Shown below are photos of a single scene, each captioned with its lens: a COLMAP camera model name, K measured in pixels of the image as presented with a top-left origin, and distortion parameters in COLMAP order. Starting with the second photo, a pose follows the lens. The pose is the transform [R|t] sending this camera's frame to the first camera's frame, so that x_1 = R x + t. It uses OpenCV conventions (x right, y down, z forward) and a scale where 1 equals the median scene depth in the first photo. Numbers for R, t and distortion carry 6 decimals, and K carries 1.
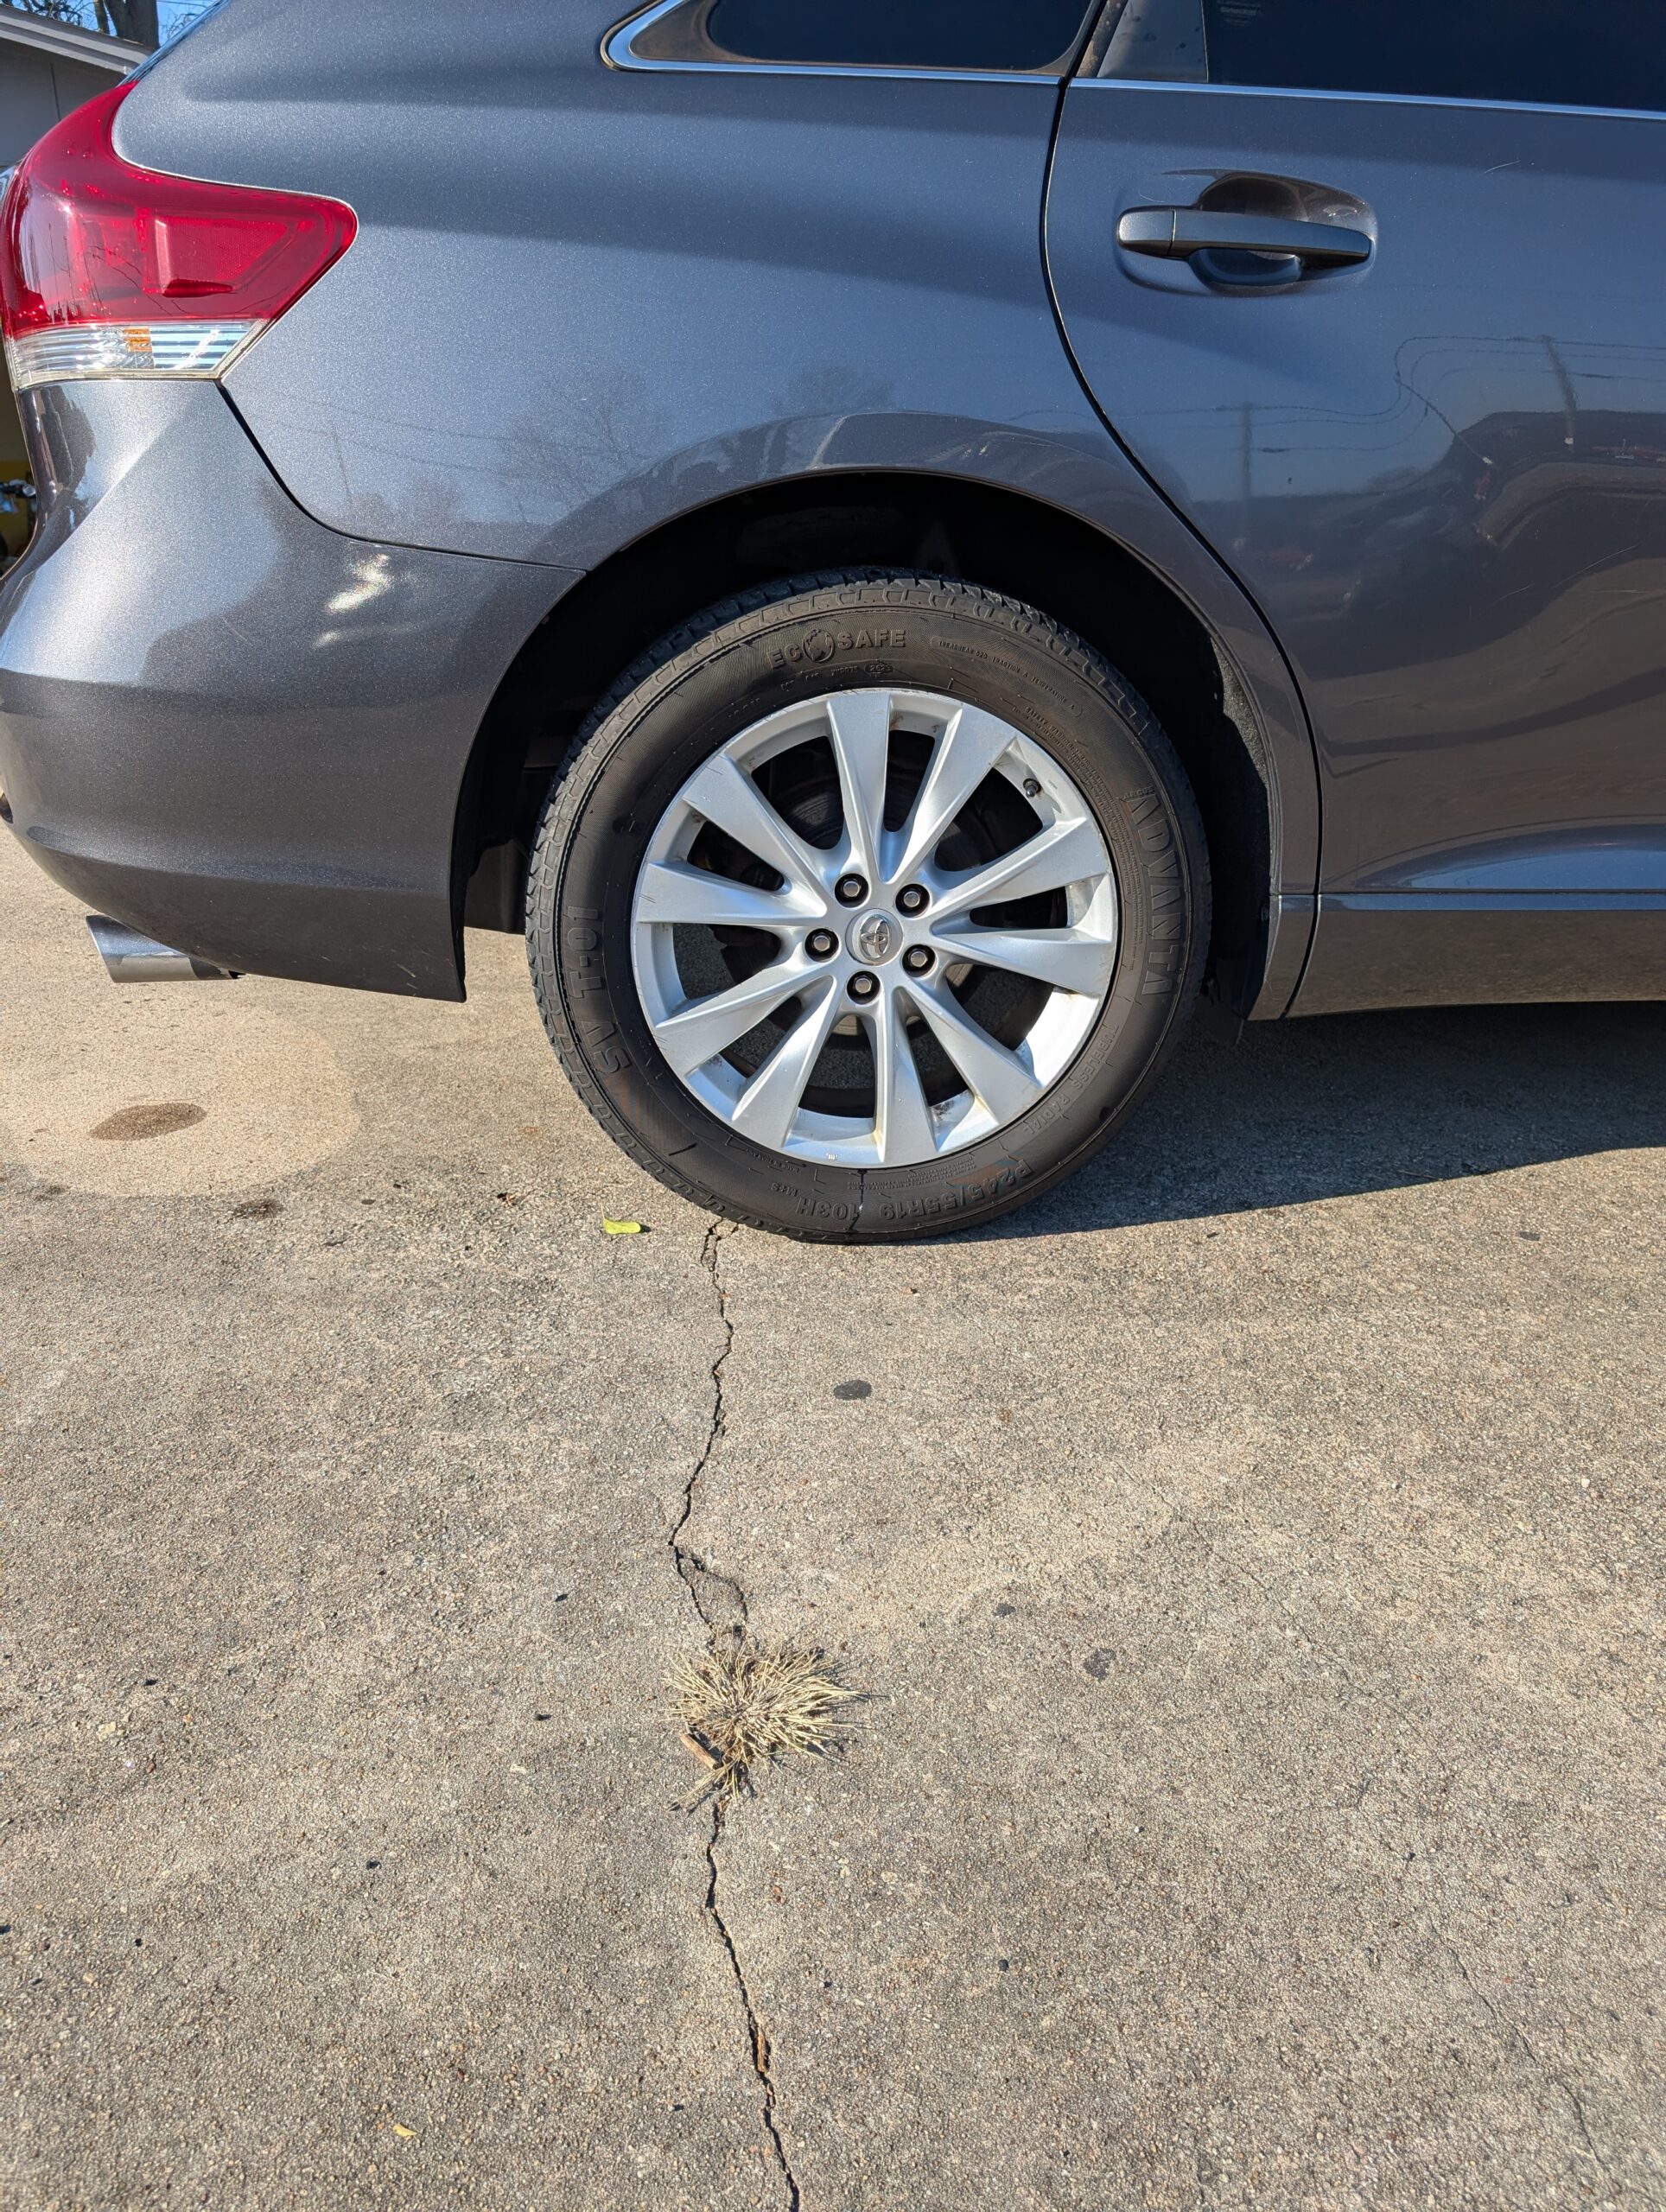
lens RADIAL K [[1564.1, 0, 838.2], [0, 1564.1, 1098.0], [0, 0, 1]] dist [0.013203, -0.009408]
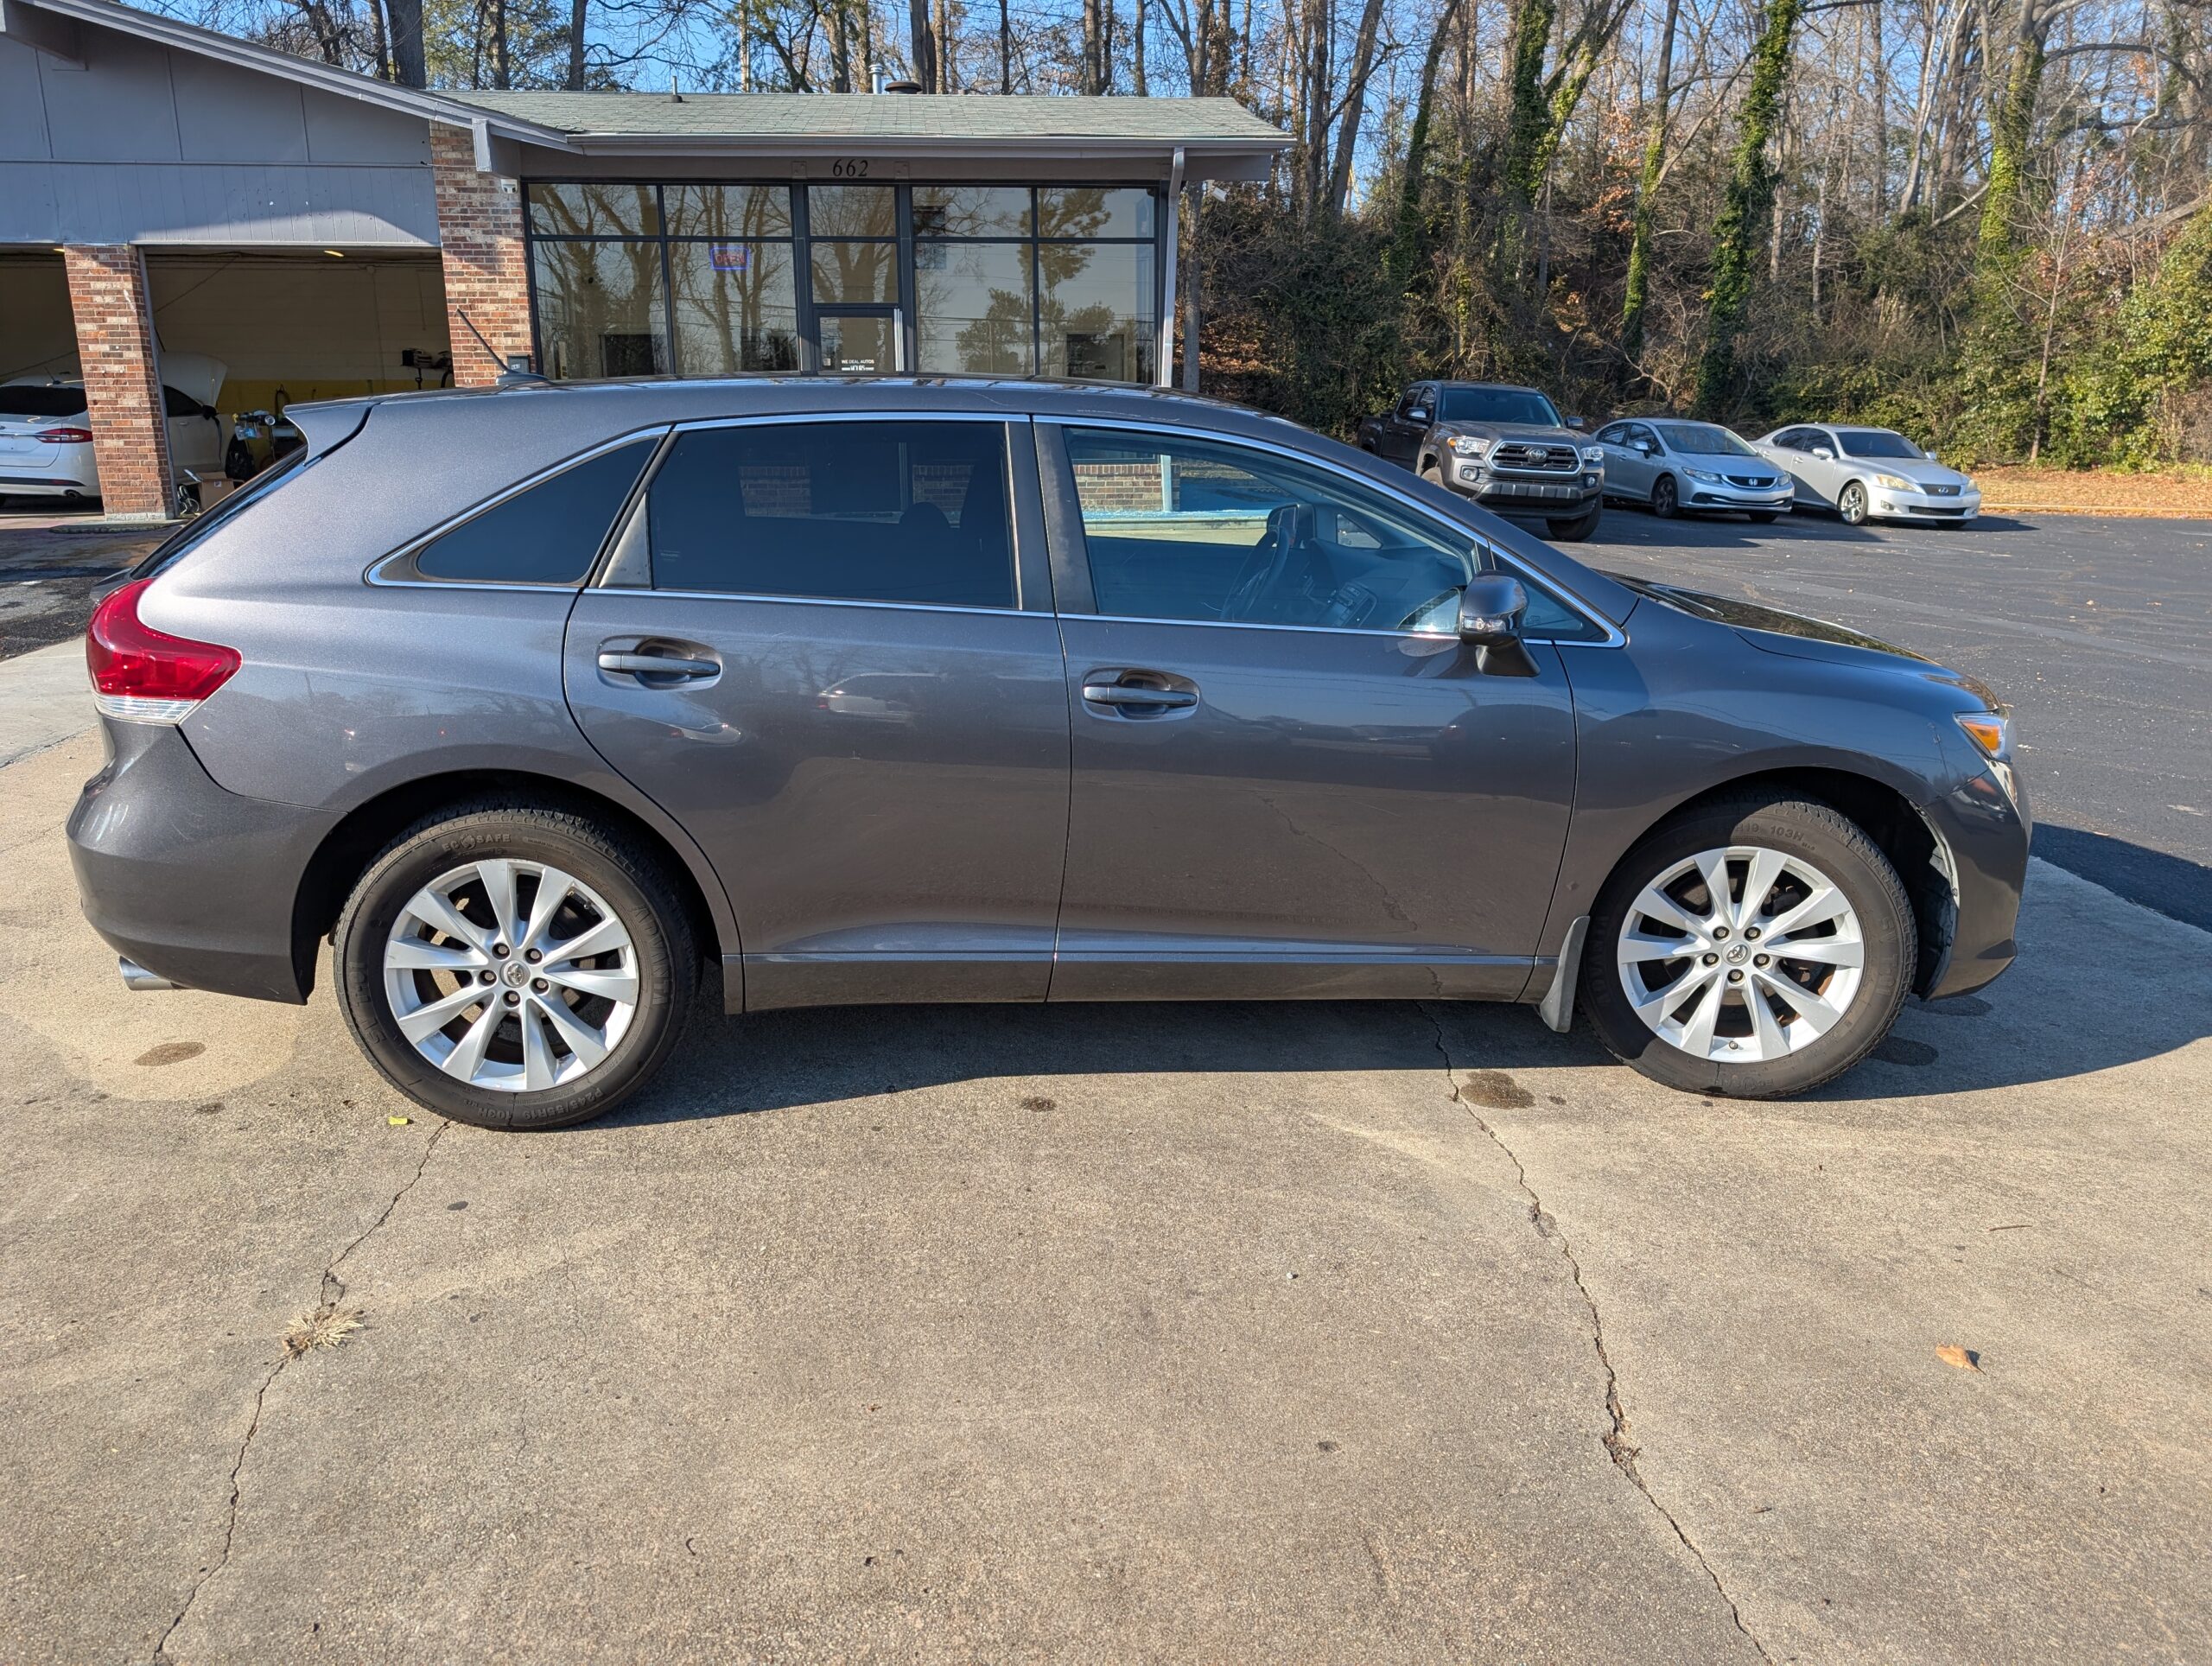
lens RADIAL K [[1538.3, 0, 1091.6], [0, 1538.3, 815.7], [0, 0, 1]] dist [0.003798, -0.004463]
pose [[0.999850, 0.010455, 0.013833, 0.737251], [-0.009157, 0.995830, -0.090765, -0.135598], [-0.014724, 0.090625, 0.995776, -0.983592]]
